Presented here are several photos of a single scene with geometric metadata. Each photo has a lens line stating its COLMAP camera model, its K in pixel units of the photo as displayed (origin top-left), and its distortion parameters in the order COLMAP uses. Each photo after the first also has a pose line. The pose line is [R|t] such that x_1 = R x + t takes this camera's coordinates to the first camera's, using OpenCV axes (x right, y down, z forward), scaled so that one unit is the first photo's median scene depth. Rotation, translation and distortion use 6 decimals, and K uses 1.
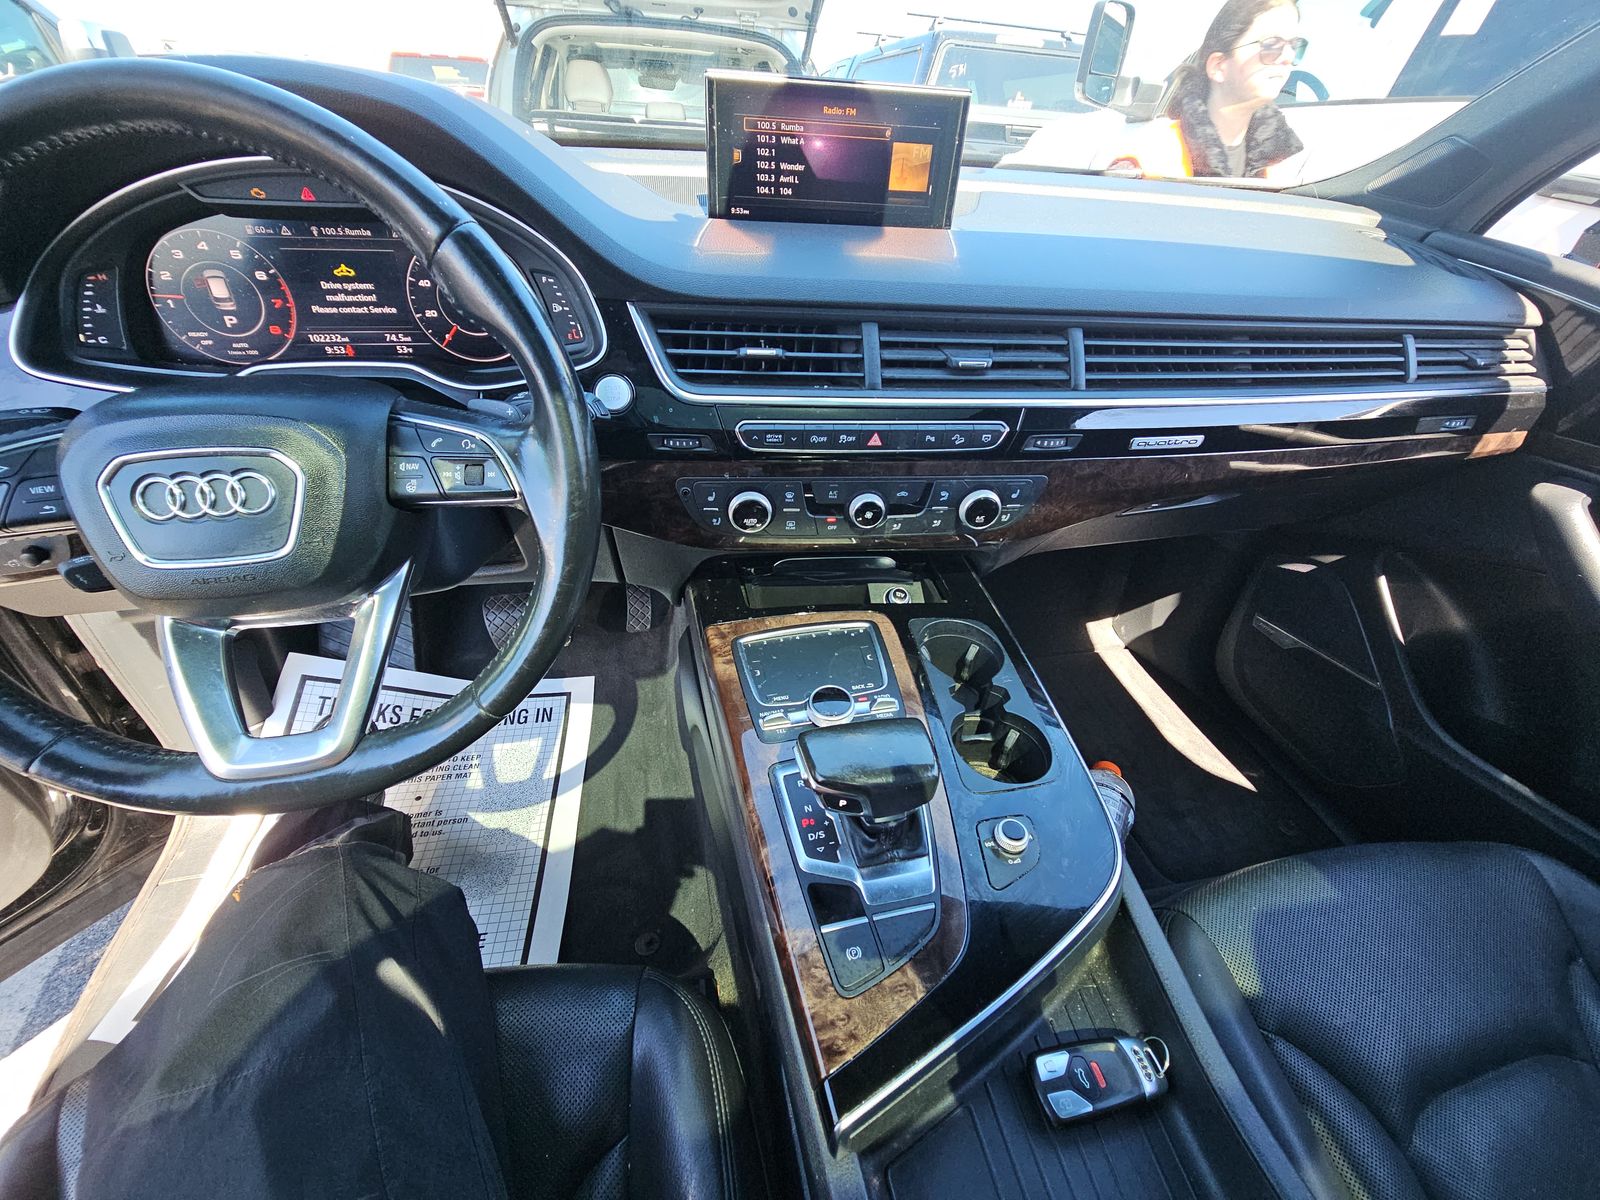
lens RADIAL K [[639.7, 0, 801.7], [0, 639.7, 587.0], [0, 0, 1]] dist [0.030307, -0.017167]
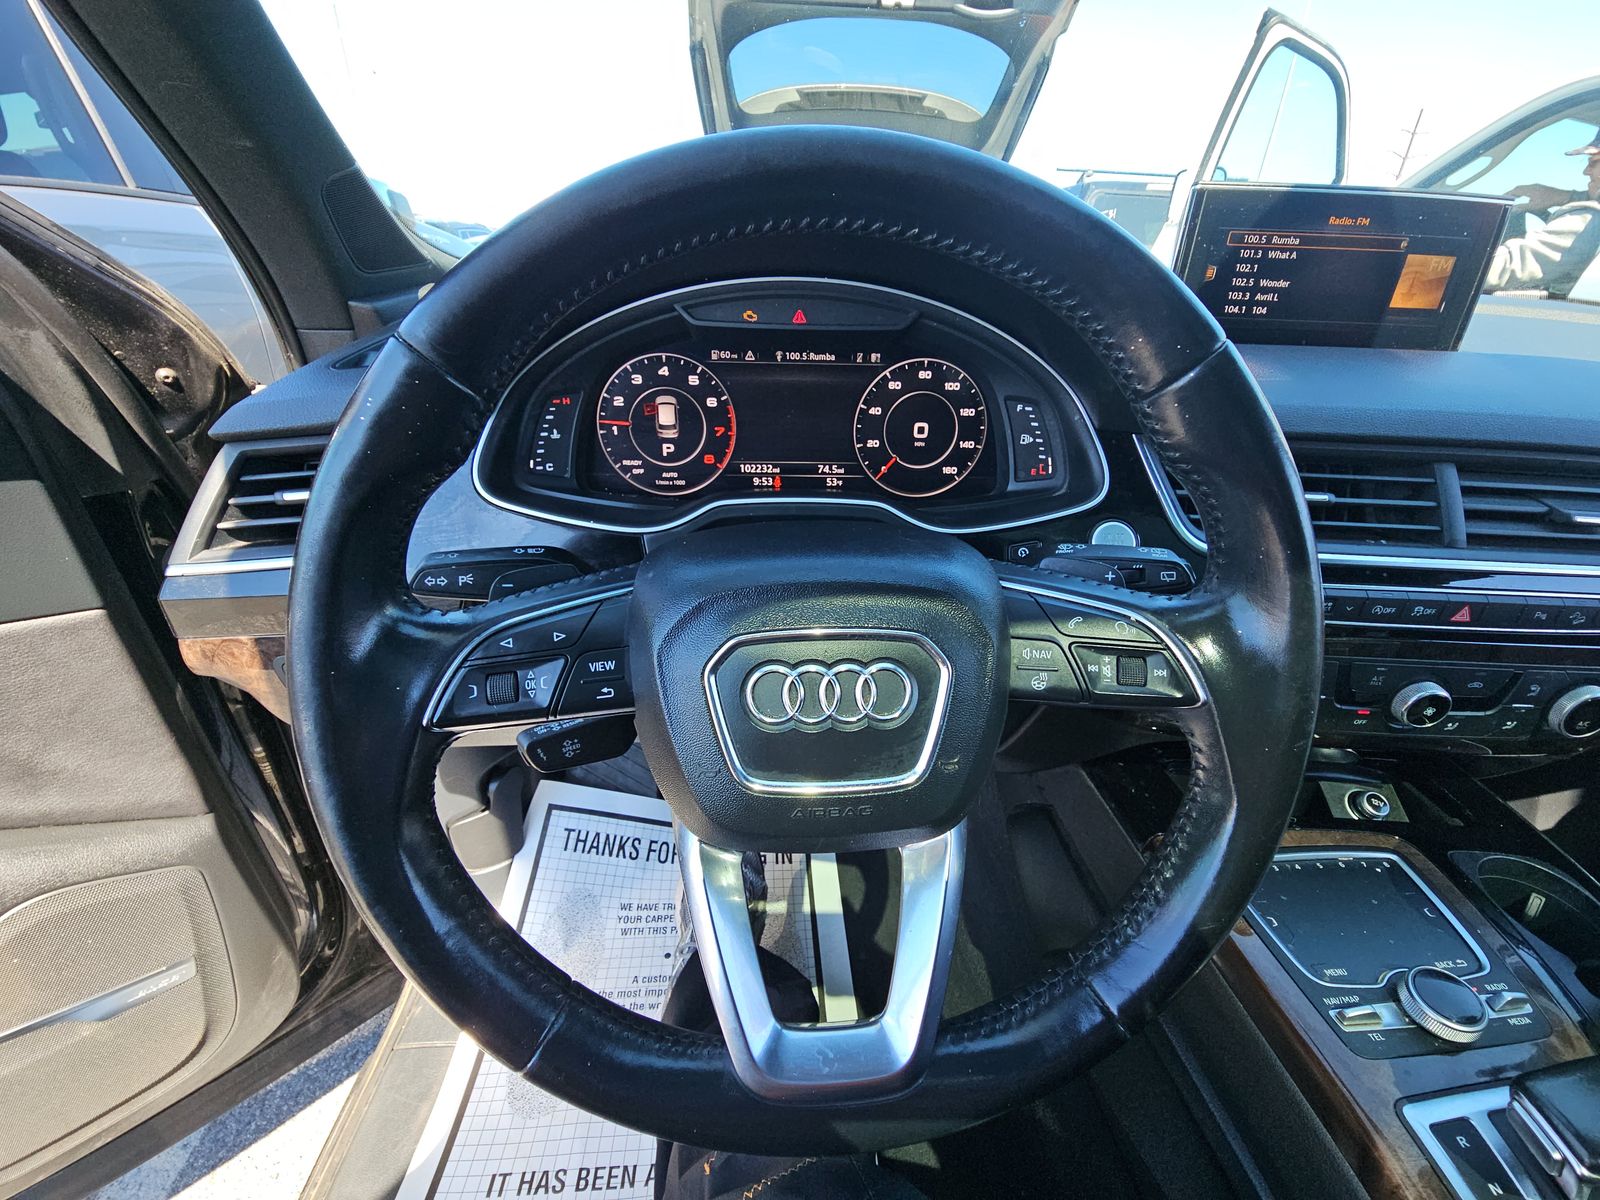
lens RADIAL K [[632.2, 0, 800.0], [0, 632.2, 600.0], [0, 0, 1]] dist [0.000714, 0.000125]
pose [[0.988475, 0.053037, -0.141793, -0.546040], [-0.072326, 0.988264, -0.134550, -0.093636], [0.132992, 0.143254, 0.980710, 0.182237]]
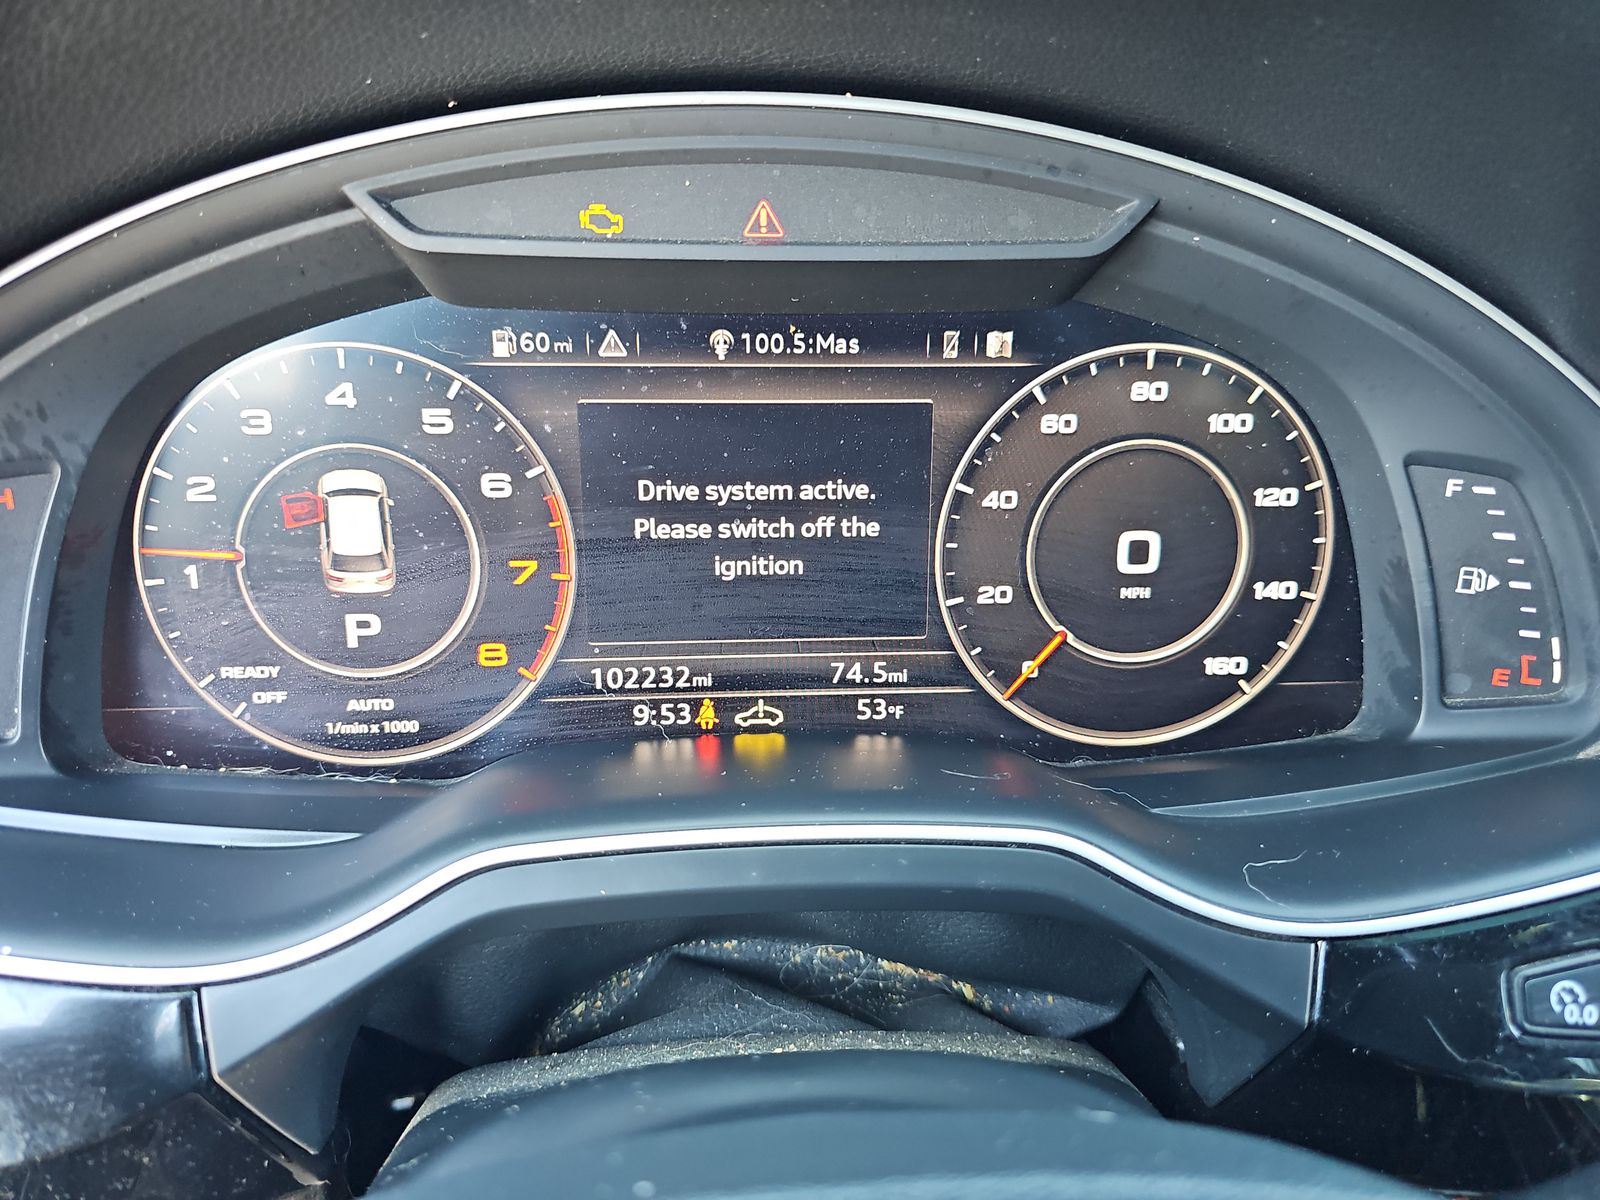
lens RADIAL K [[1090.3, 0, 800.0], [0, 1090.3, 600.0], [0, 0, 1]] dist [0.030447, -0.089742]
pose [[0.992410, 0.011241, -0.122460, -0.608582], [-0.044135, 0.962027, -0.269363, -0.290943], [0.114782, 0.272723, 0.955221, 0.535526]]
